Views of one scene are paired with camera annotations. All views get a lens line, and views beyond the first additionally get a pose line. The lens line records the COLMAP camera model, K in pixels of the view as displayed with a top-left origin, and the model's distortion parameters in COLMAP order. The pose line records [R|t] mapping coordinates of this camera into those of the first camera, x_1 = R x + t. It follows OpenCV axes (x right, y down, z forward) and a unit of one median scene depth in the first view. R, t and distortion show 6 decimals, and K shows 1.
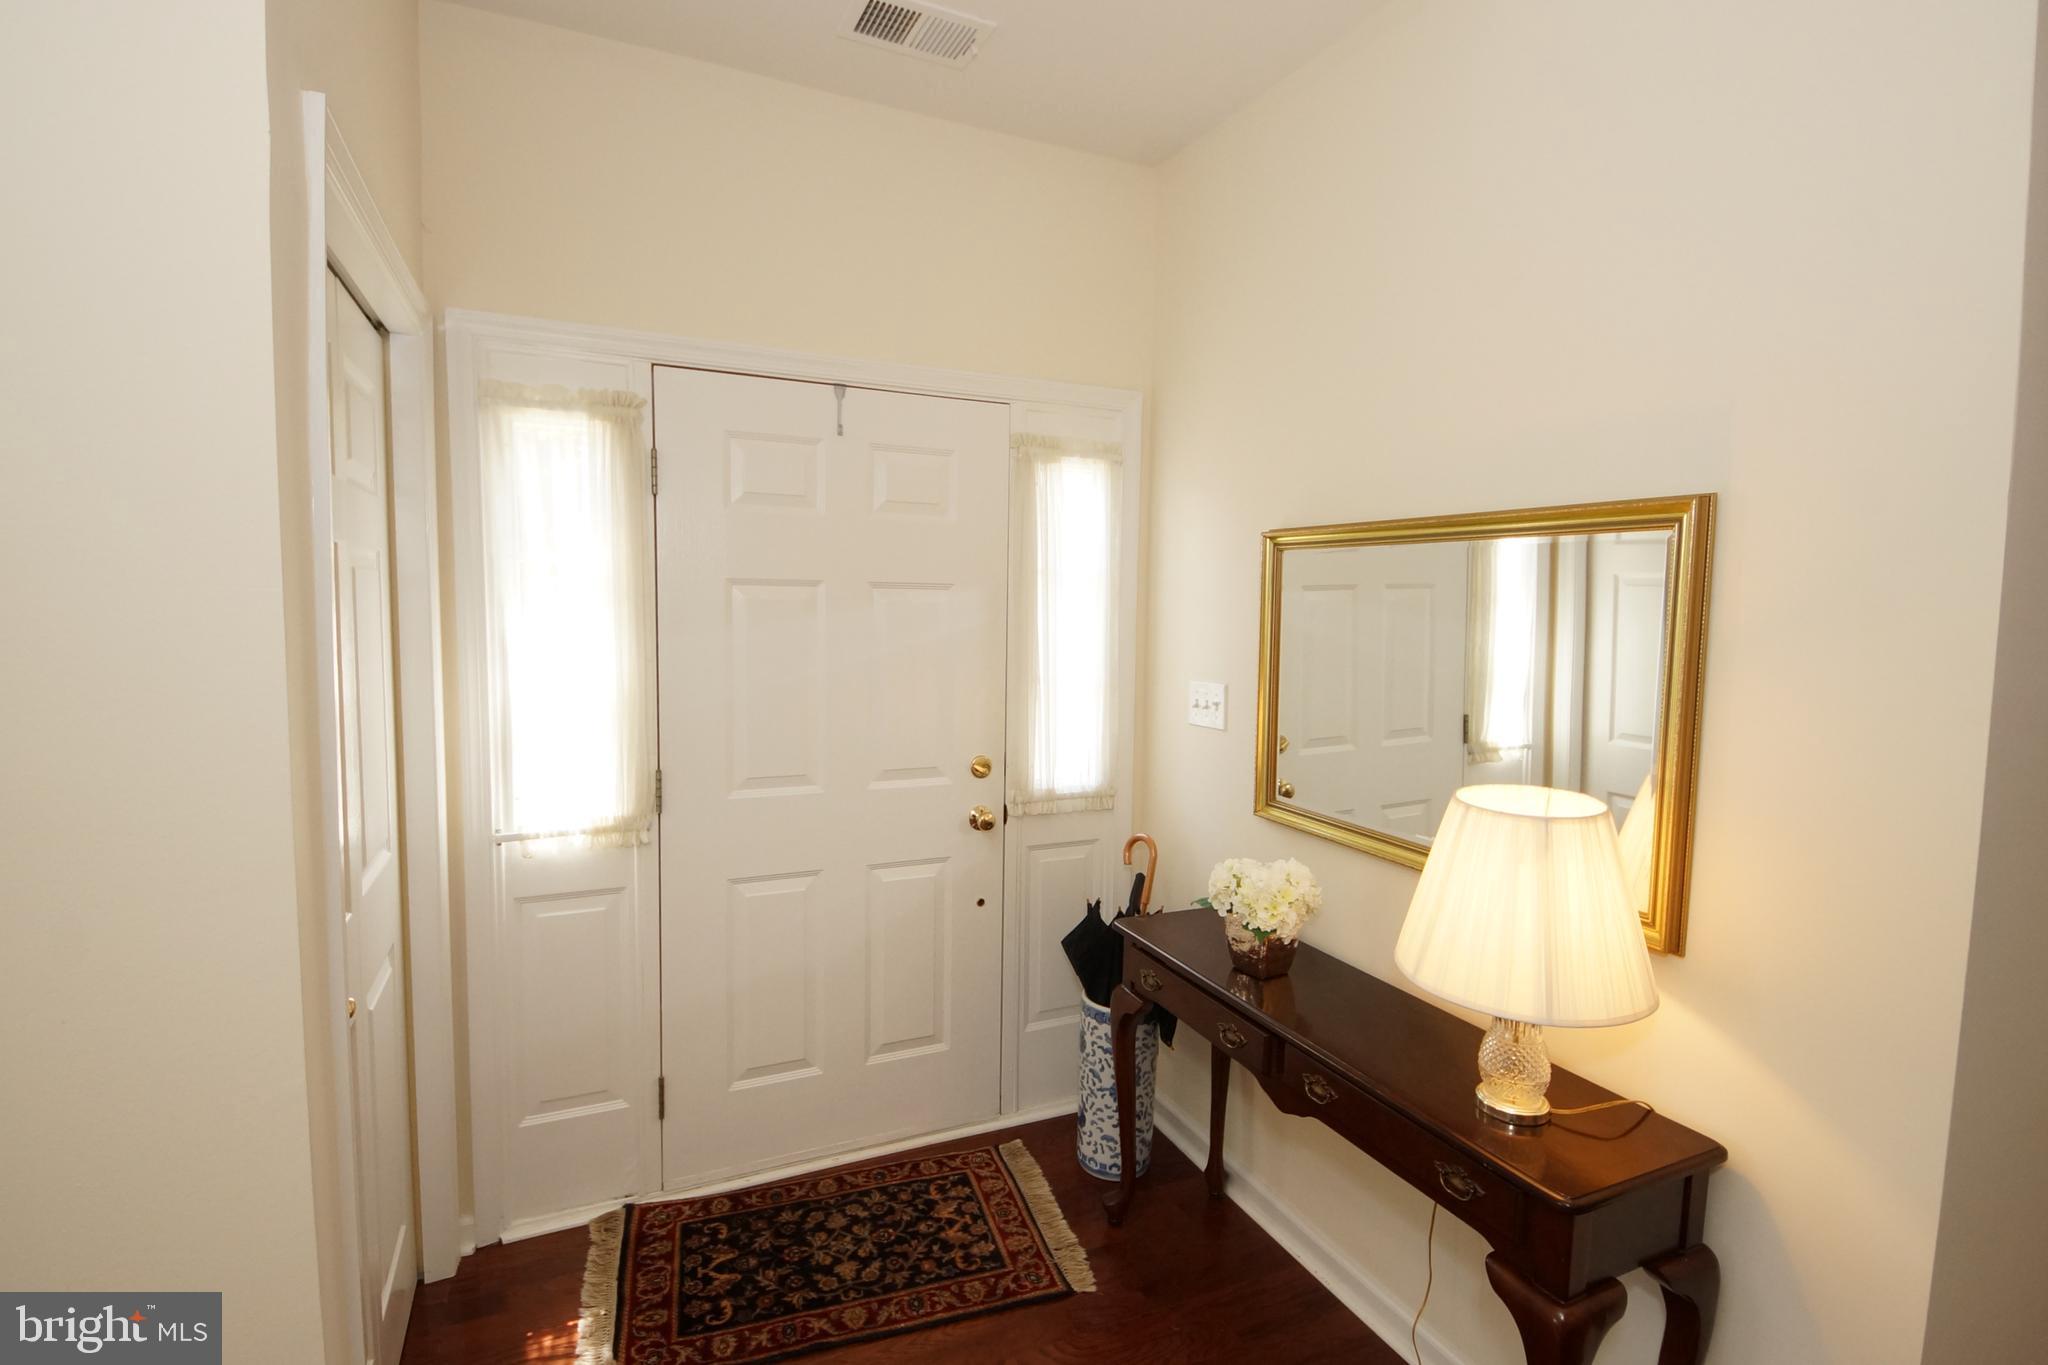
lens RADIAL K [[941.6, 0, 1022.5], [0, 941.6, 675.7], [0, 0, 1]] dist [0.037767, -0.024530]
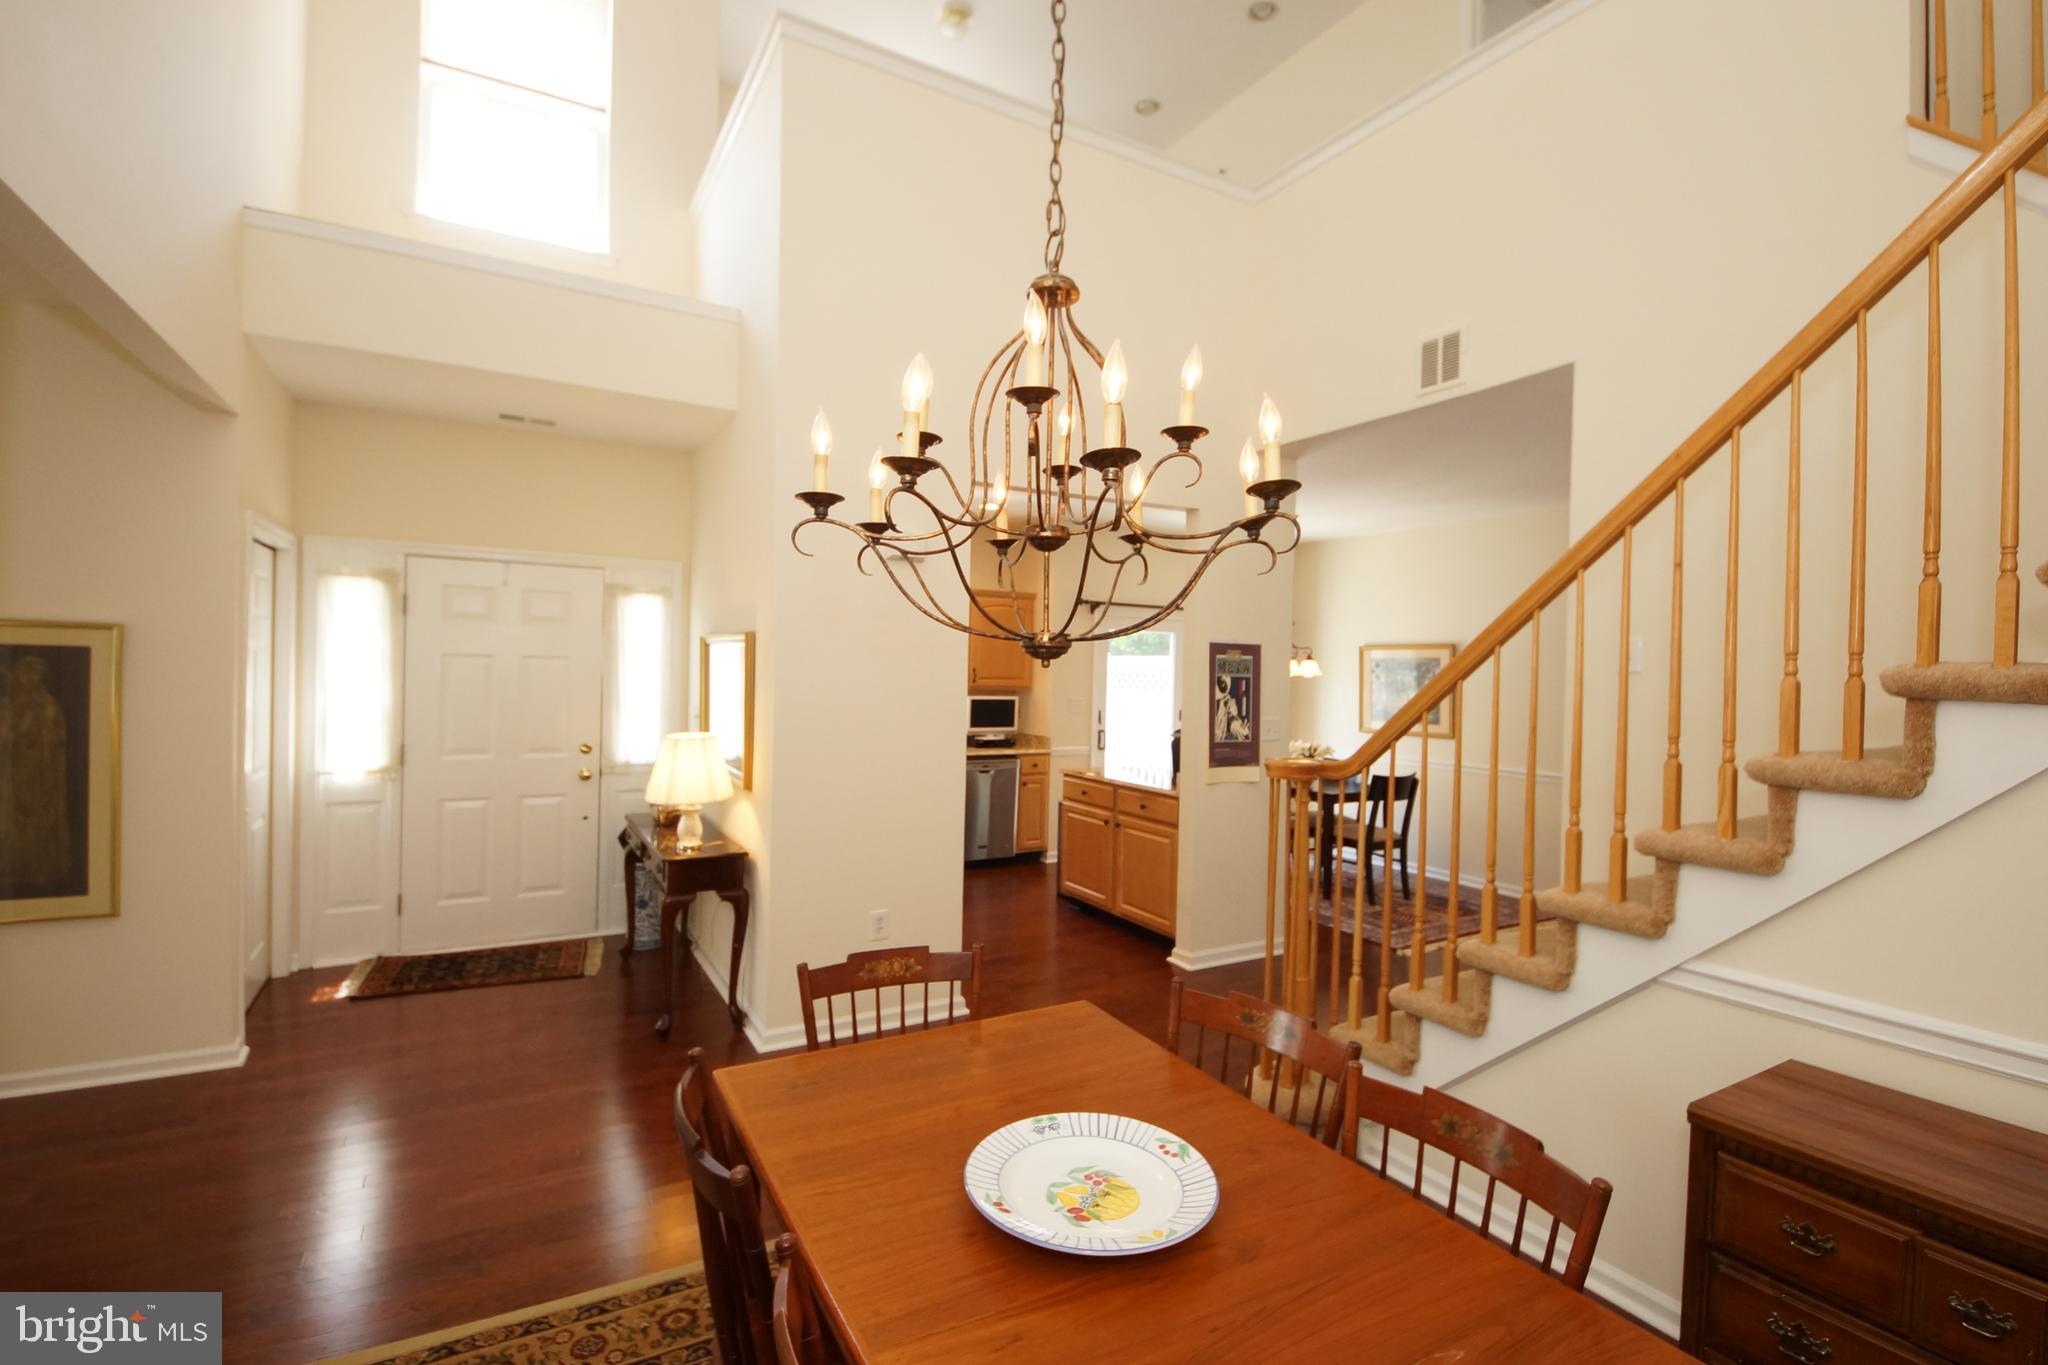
lens RADIAL K [[941.6, 0, 1022.5], [0, 941.6, 675.7], [0, 0, 1]] dist [0.037767, -0.024530]
pose [[0.996744, 0.007208, 0.080308, 0.836544], [-0.001686, 0.997642, -0.068617, 0.093634], [-0.080613, 0.068258, 0.994406, -1.254967]]
